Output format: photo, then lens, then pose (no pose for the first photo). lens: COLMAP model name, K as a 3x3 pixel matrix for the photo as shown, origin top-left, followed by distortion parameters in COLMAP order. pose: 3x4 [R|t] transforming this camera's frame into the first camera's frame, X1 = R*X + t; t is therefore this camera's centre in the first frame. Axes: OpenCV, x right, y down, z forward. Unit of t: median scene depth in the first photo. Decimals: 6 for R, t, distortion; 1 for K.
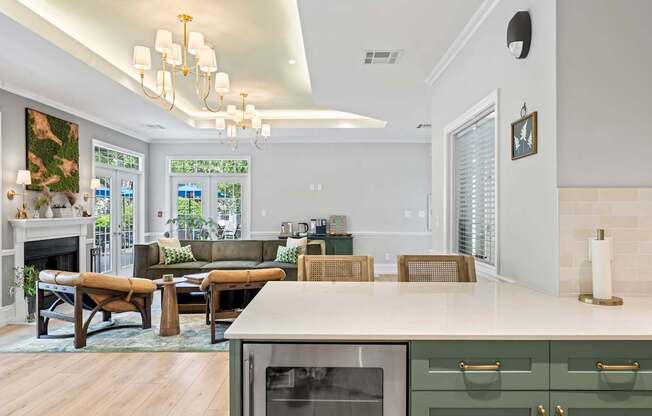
lens RADIAL K [[410.7, 0, 326.0], [0, 410.7, 208.0], [0, 0, 1]] dist [0.000434, 0.000061]
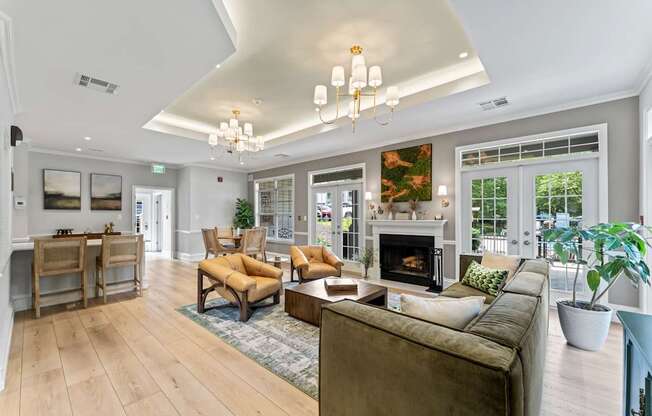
lens RADIAL K [[265.4, 0, 326.0], [0, 265.4, 208.0], [0, 0, 1]] dist [-0.000622, -0.000140]
pose [[-0.655267, -0.018418, -0.755173, 0.170970], [0.007319, 0.999501, -0.030728, 0.007575], [0.755362, -0.025662, -0.654806, 1.189795]]
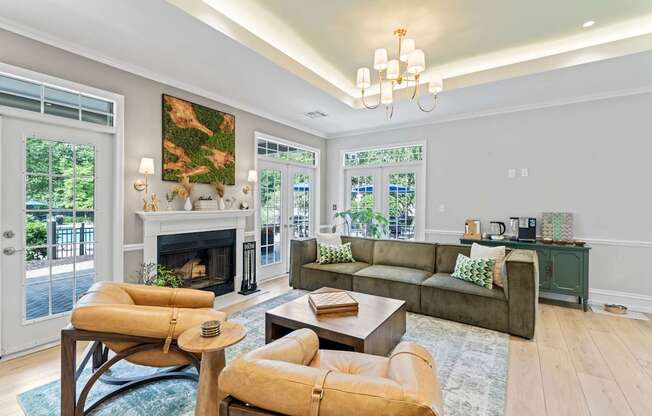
lens RADIAL K [[287.5, 0, 326.0], [0, 287.5, 208.0], [0, 0, 1]] dist [-0.001418, -0.000137]
pose [[0.834929, 0.014476, -0.550167, -0.037428], [-0.004419, 0.999798, 0.019600, 0.003302], [0.550340, -0.013933, 0.834825, 0.509057]]
